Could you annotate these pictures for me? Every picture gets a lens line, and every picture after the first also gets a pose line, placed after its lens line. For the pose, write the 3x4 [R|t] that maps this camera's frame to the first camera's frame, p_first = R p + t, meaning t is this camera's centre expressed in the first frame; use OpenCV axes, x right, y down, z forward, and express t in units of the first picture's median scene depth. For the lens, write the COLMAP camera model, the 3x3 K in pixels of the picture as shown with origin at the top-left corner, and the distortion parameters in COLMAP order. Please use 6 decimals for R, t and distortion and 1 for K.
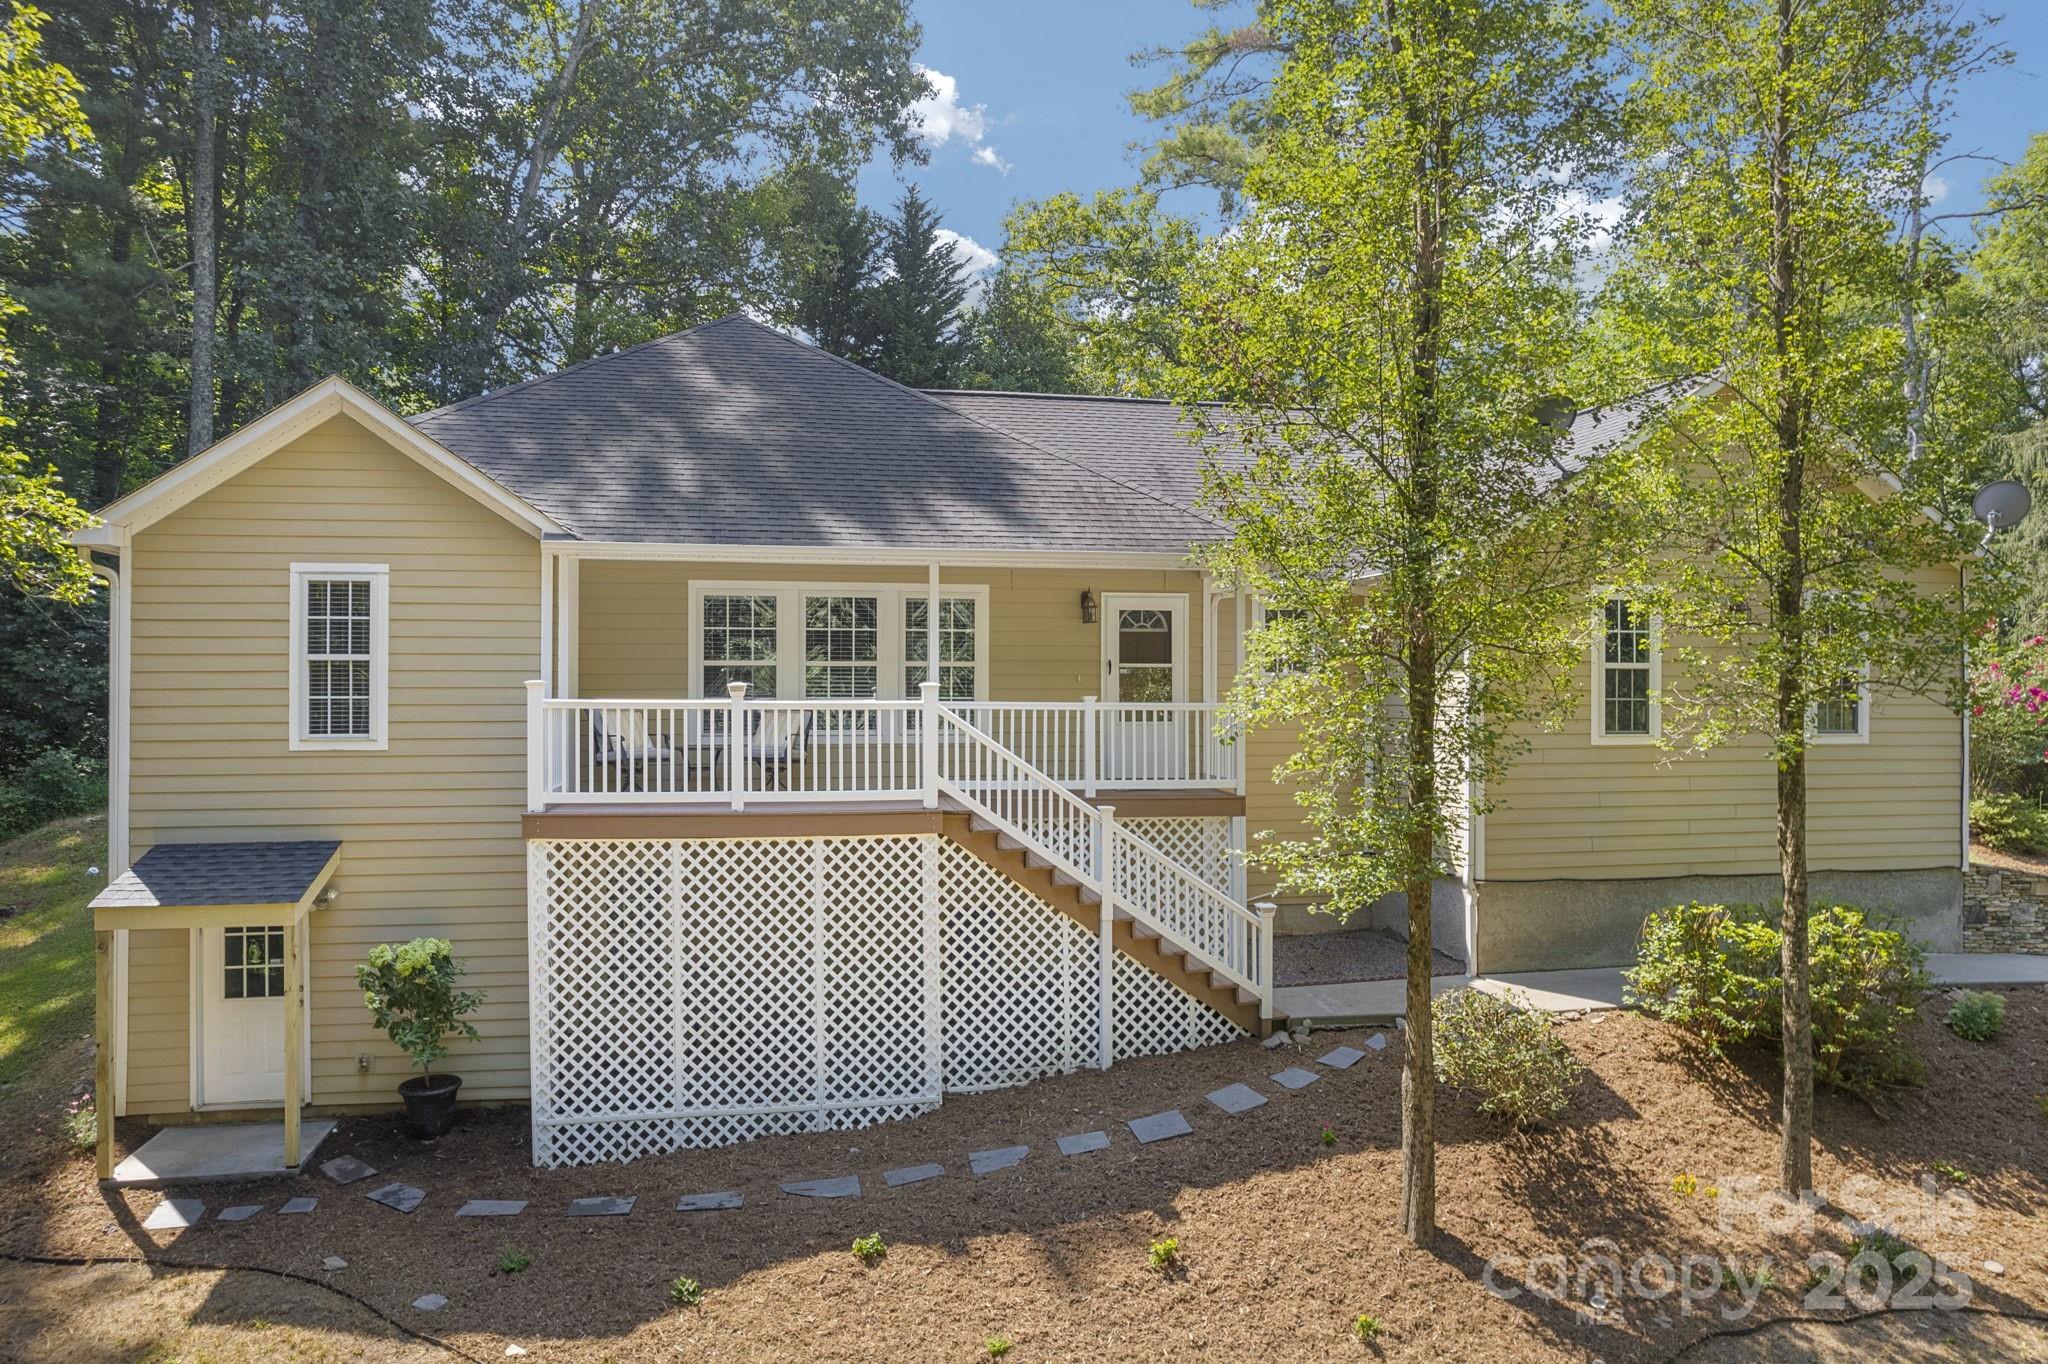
lens RADIAL K [[1315.2, 0, 1030.7], [0, 1315.2, 686.6], [0, 0, 1]] dist [-0.072425, 0.053992]
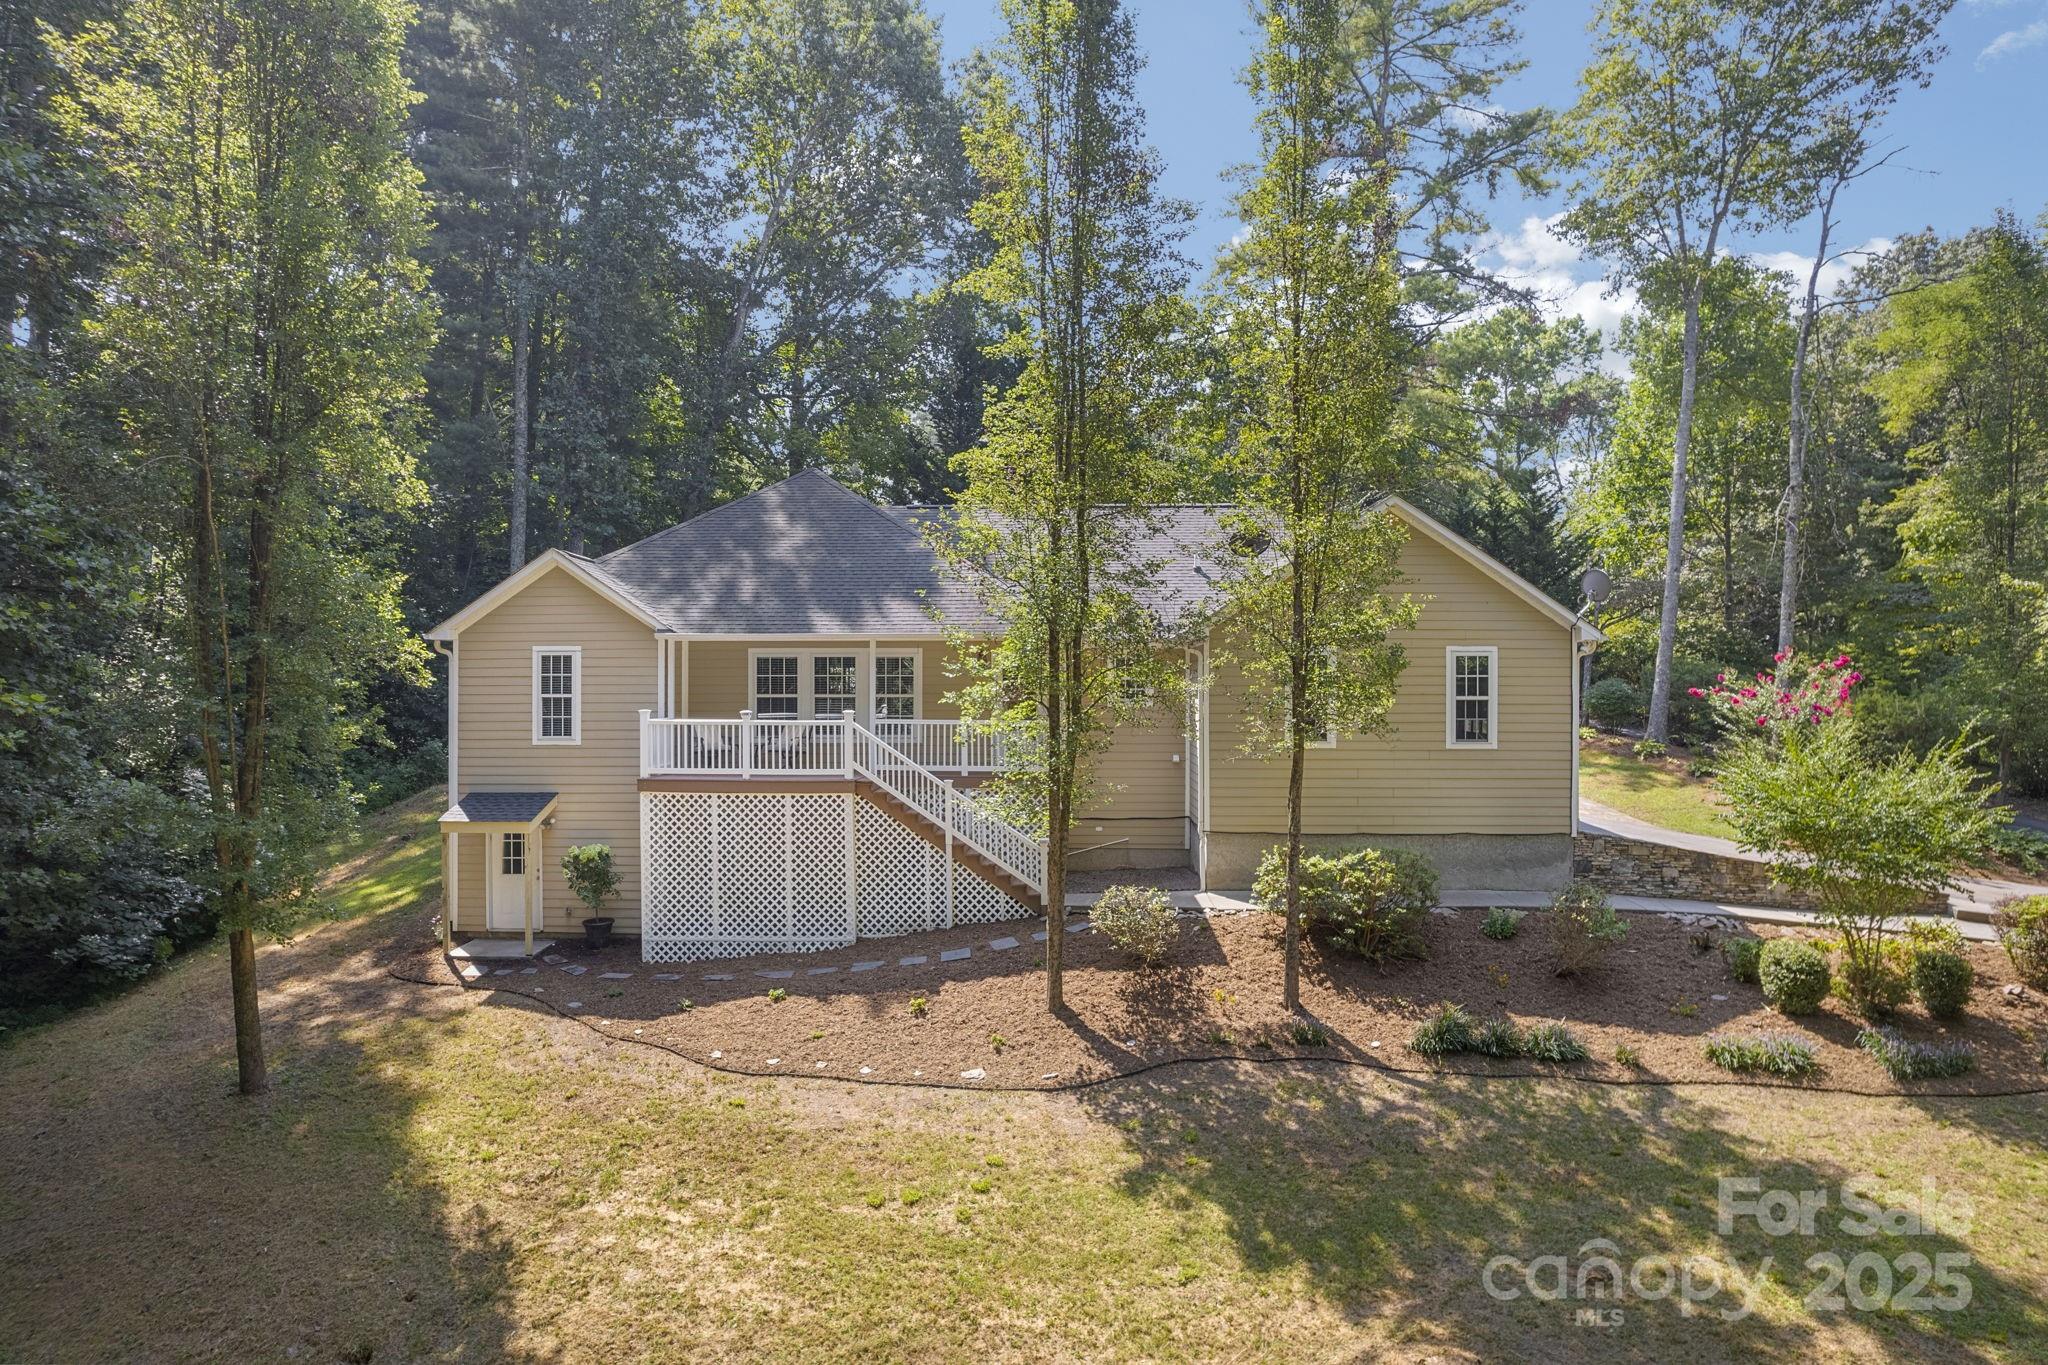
lens RADIAL K [[1315.2, 0, 1037.7], [0, 1315.2, 673.3], [0, 0, 1]] dist [-0.072425, 0.053992]
pose [[0.976770, -0.003453, -0.214263, 0.565128], [0.002591, 0.999987, -0.004303, -0.045681], [0.214275, 0.003648, 0.976766, -0.717443]]
